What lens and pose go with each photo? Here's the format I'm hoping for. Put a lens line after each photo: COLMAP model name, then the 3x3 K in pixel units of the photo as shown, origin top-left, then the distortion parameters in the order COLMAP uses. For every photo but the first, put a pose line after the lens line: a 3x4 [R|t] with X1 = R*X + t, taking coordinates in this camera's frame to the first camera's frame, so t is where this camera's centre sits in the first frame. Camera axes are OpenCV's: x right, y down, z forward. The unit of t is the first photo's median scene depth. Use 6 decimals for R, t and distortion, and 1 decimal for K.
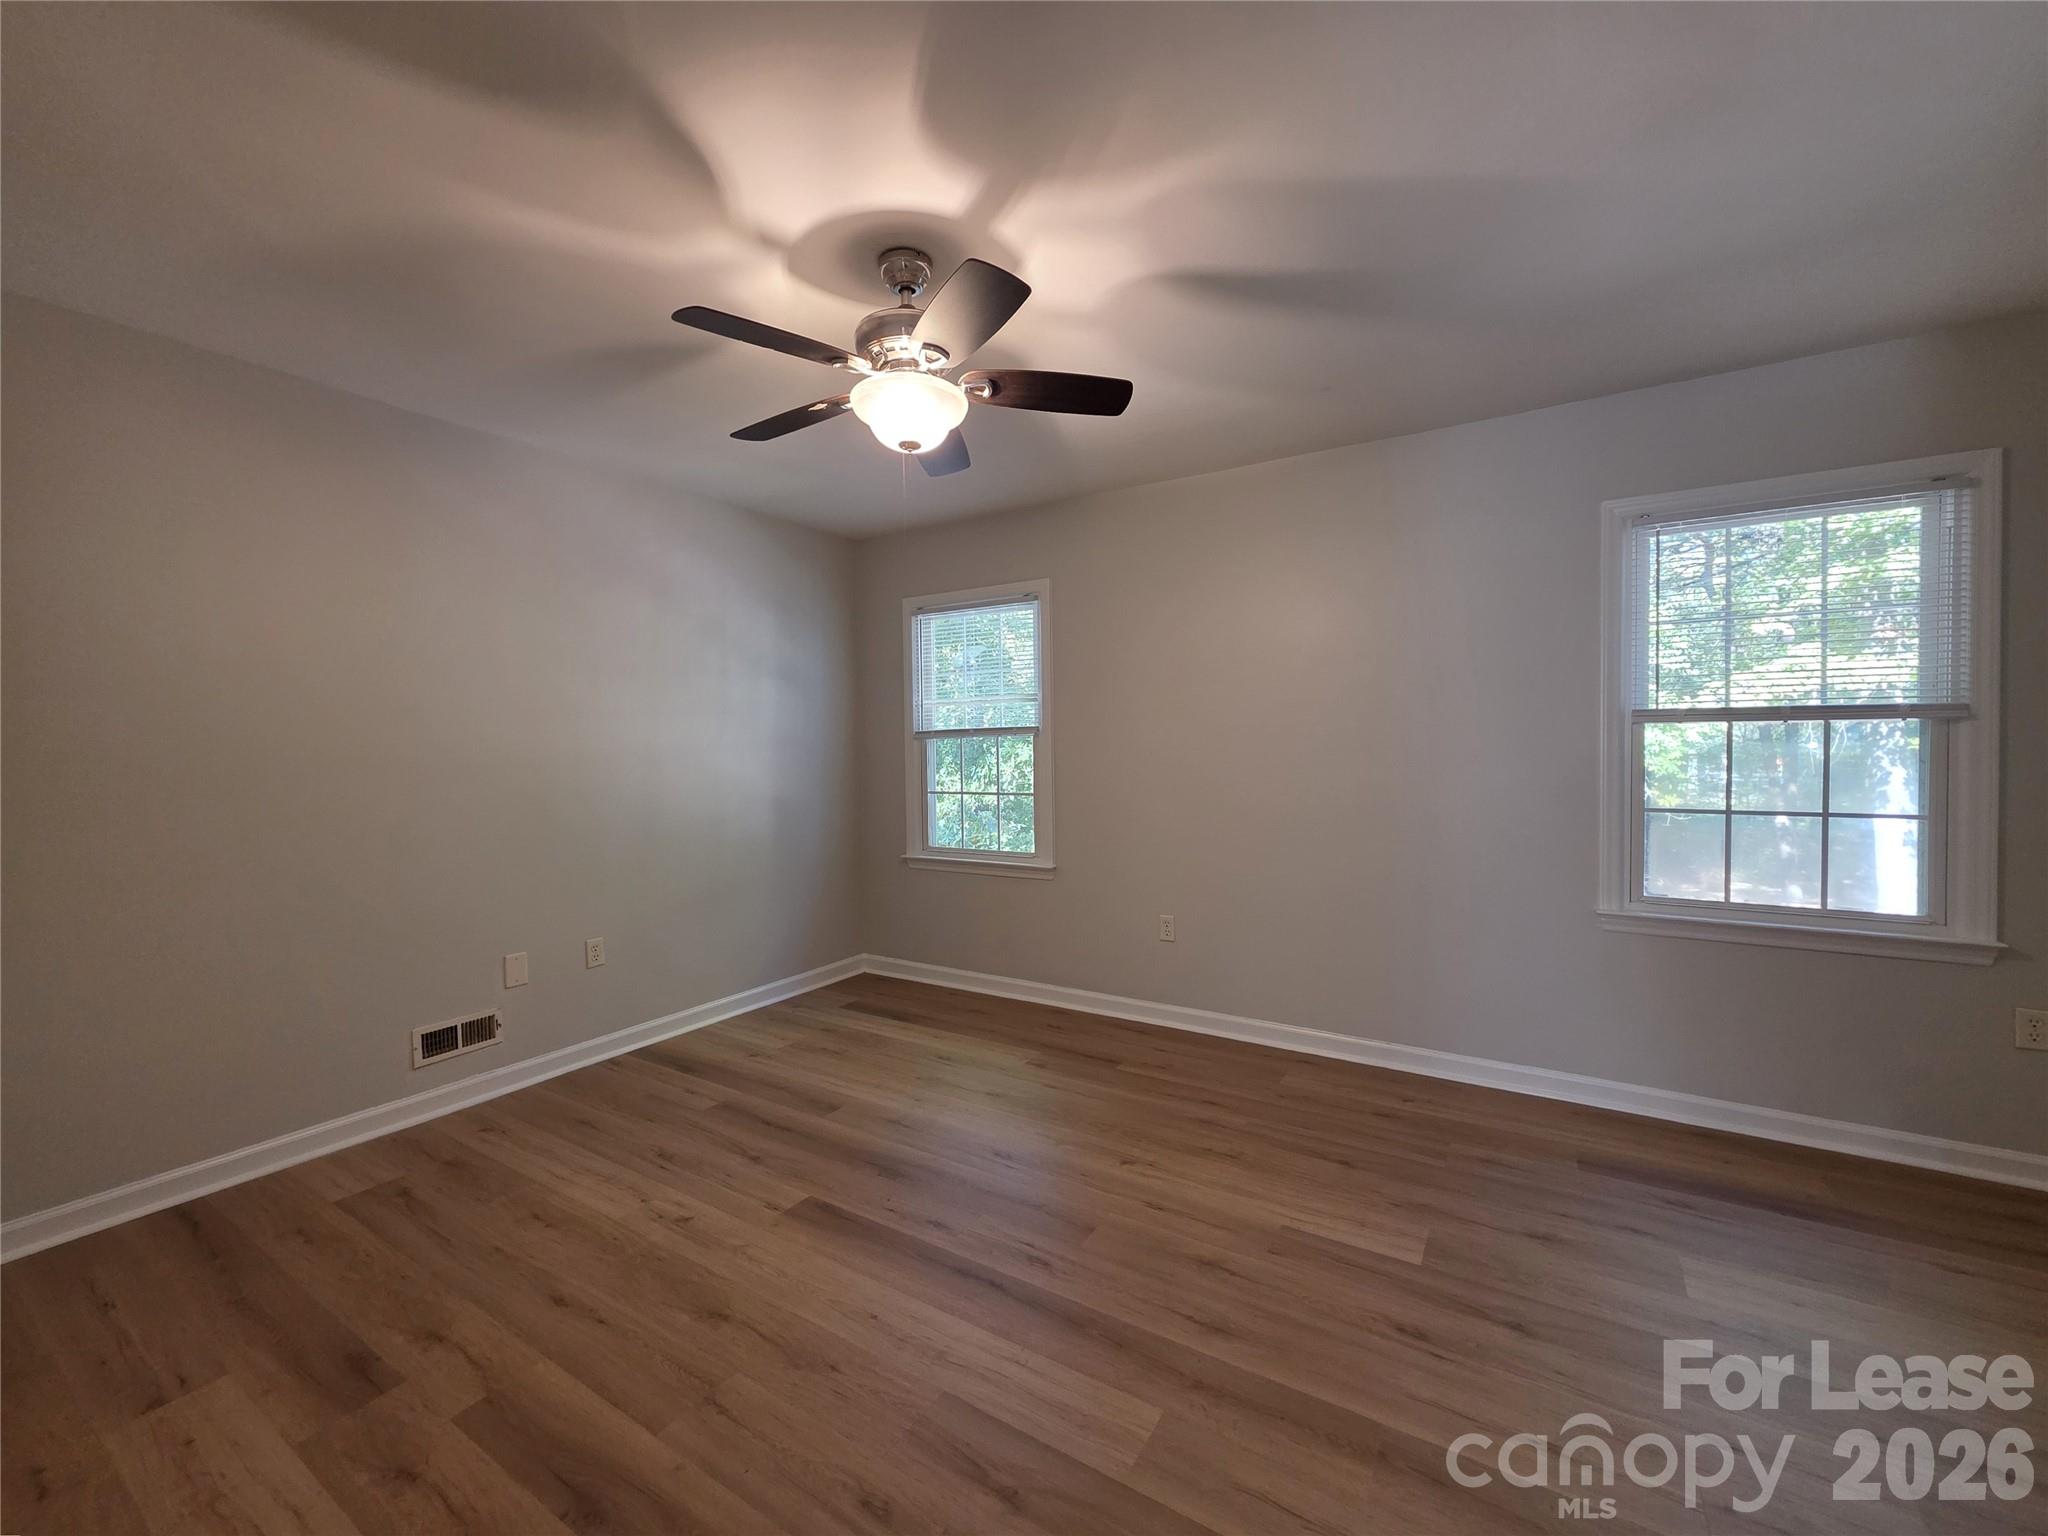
lens RADIAL K [[813.2, 0, 1023.1], [0, 813.2, 770.4], [0, 0, 1]] dist [0.002455, 0.000235]
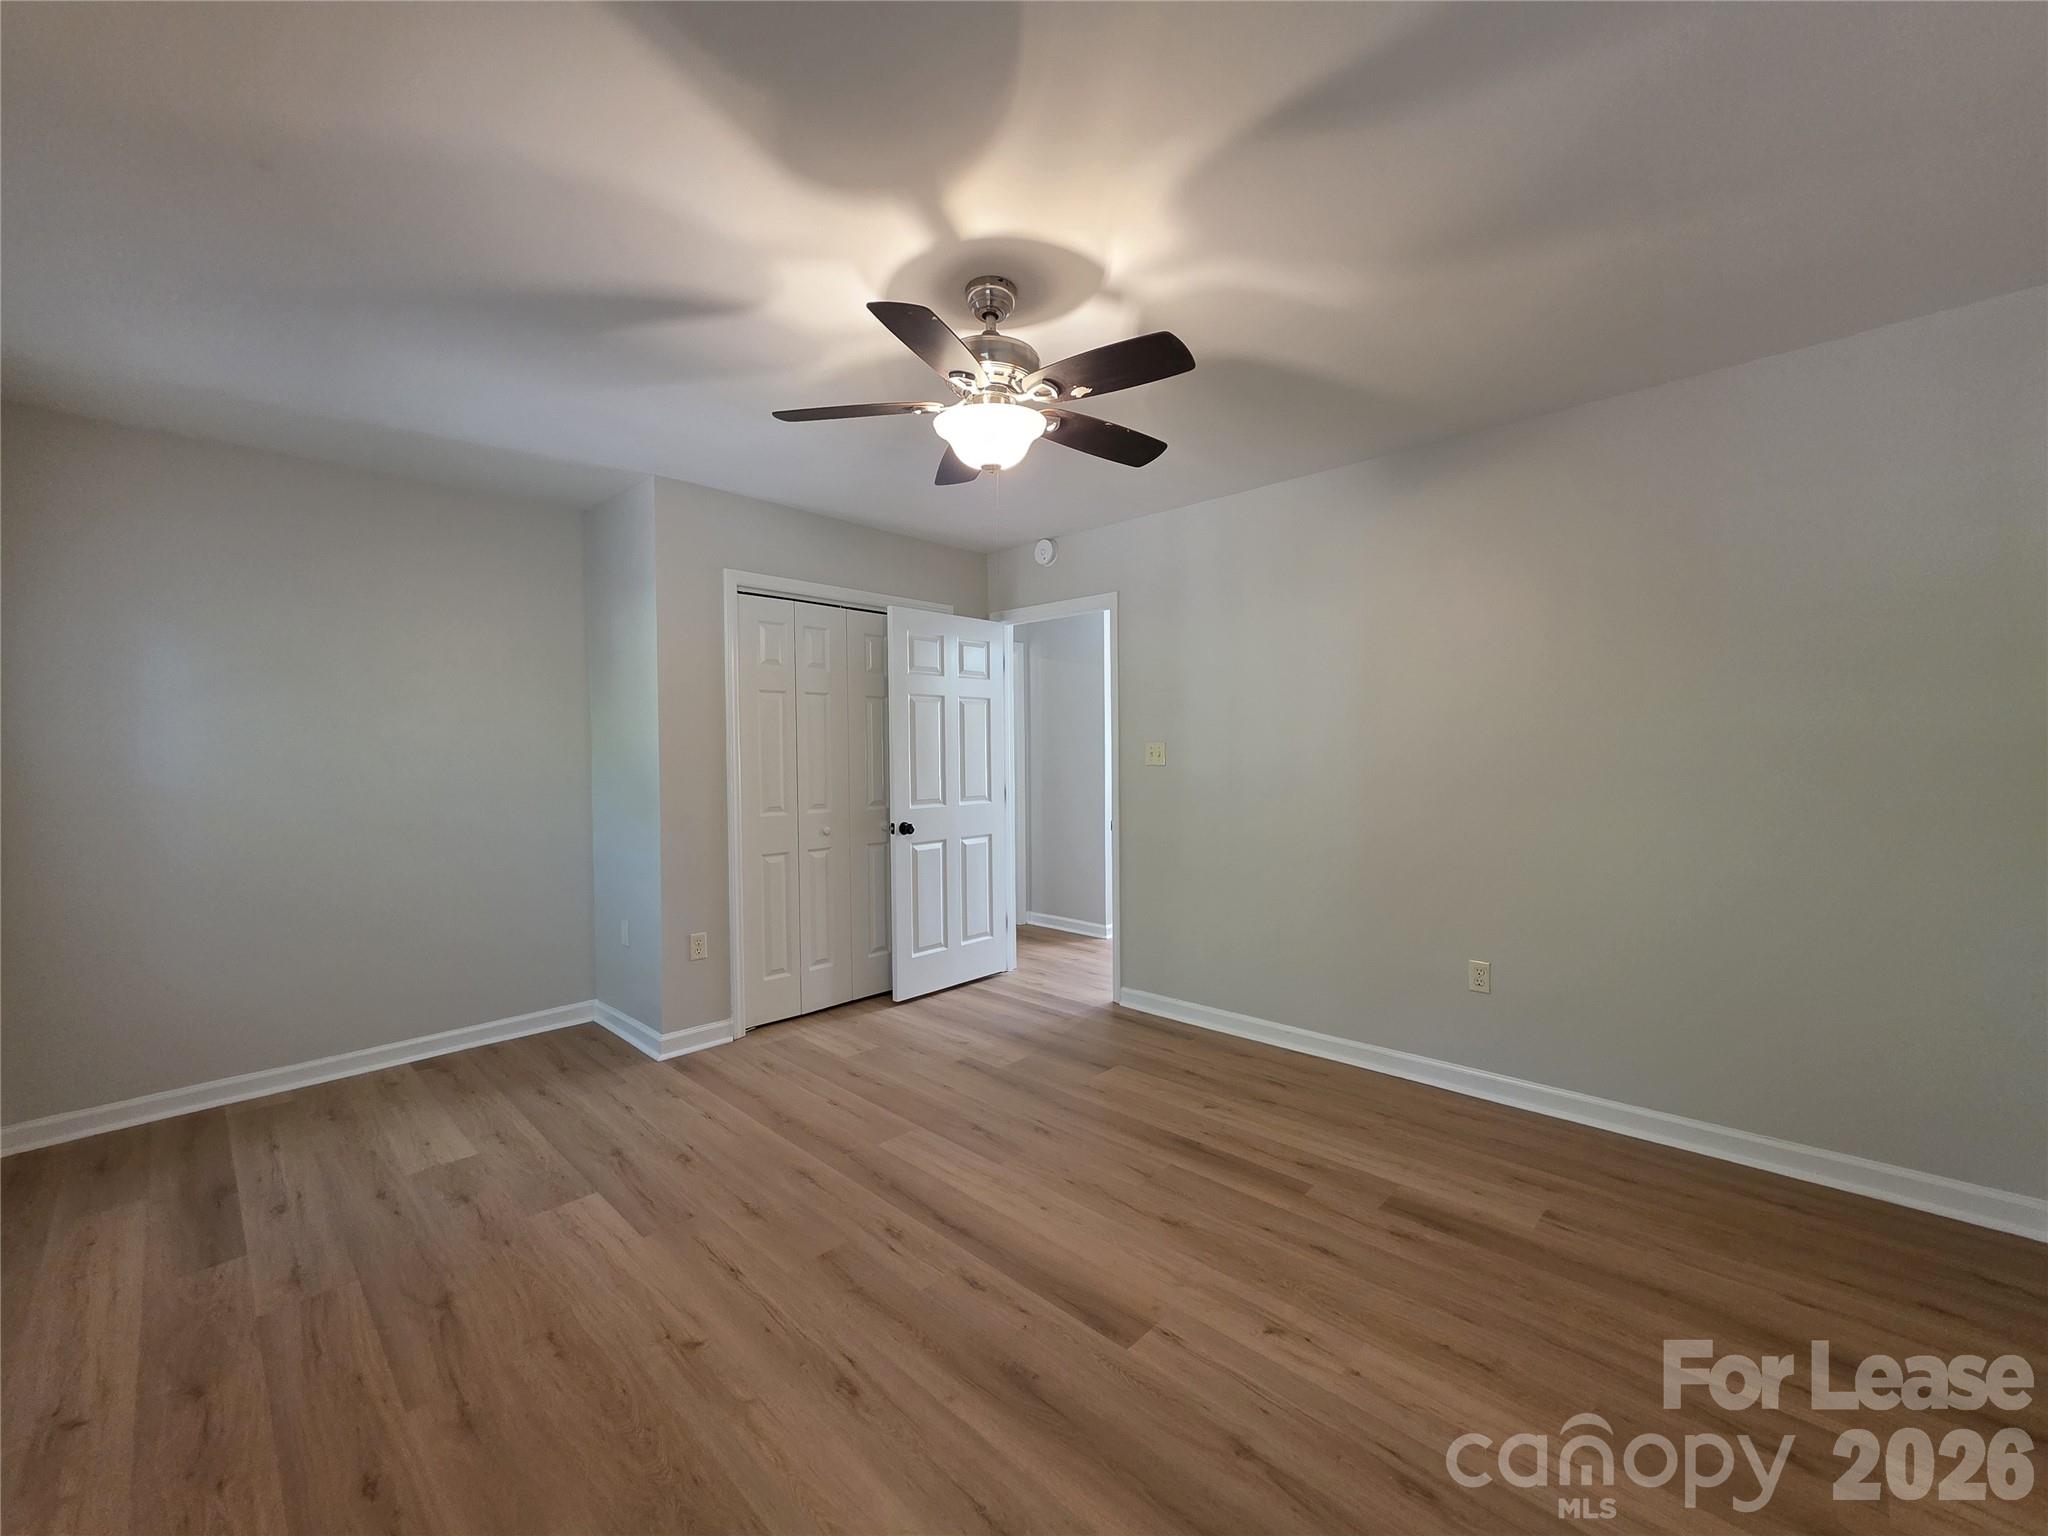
lens RADIAL K [[813.2, 0, 1024.1], [0, 813.2, 760.2], [0, 0, 1]] dist [0.002455, 0.000235]
pose [[-0.978936, 0.017313, 0.203431, -0.374304], [0.024297, 0.999196, 0.031887, -0.053068], [-0.202716, 0.036158, -0.978570, 1.962691]]
